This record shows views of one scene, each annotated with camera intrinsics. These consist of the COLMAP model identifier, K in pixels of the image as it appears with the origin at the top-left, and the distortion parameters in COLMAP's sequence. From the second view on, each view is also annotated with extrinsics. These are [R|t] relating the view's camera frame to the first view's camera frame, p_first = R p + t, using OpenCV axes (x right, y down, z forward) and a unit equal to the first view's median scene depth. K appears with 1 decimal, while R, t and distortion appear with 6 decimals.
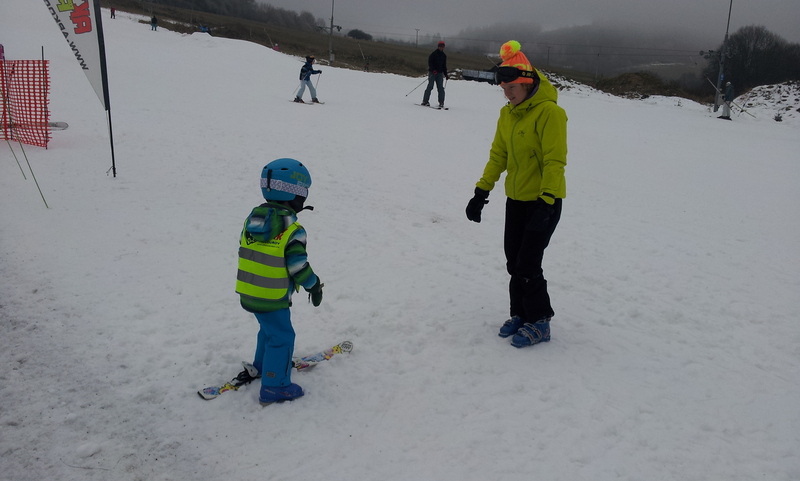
lens RADIAL K [[765.3, 0, 394.0], [0, 765.3, 230.9], [0, 0, 1]] dist [0.153978, -0.435466]
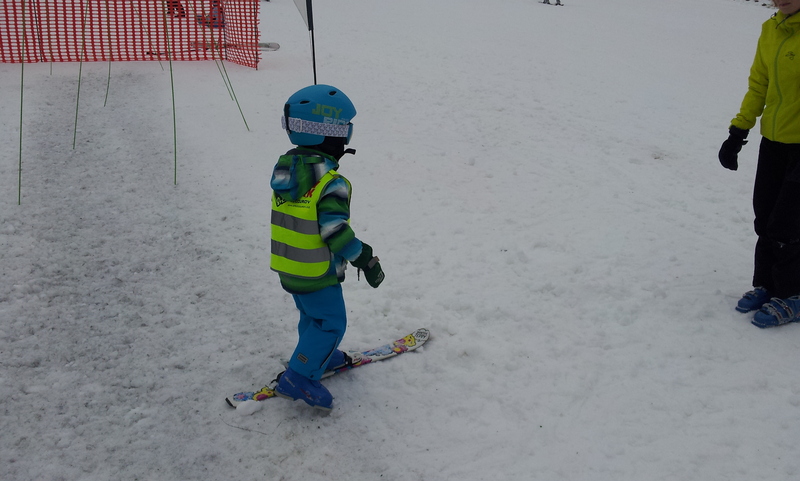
lens RADIAL K [[765.3, 0, 394.0], [0, 765.3, 230.9], [0, 0, 1]] dist [0.153978, -0.435466]
pose [[0.964935, 0.059906, -0.255562, -0.006725], [-0.034173, 0.993993, 0.103973, -0.018111], [0.260255, -0.091594, 0.961186, 0.136514]]
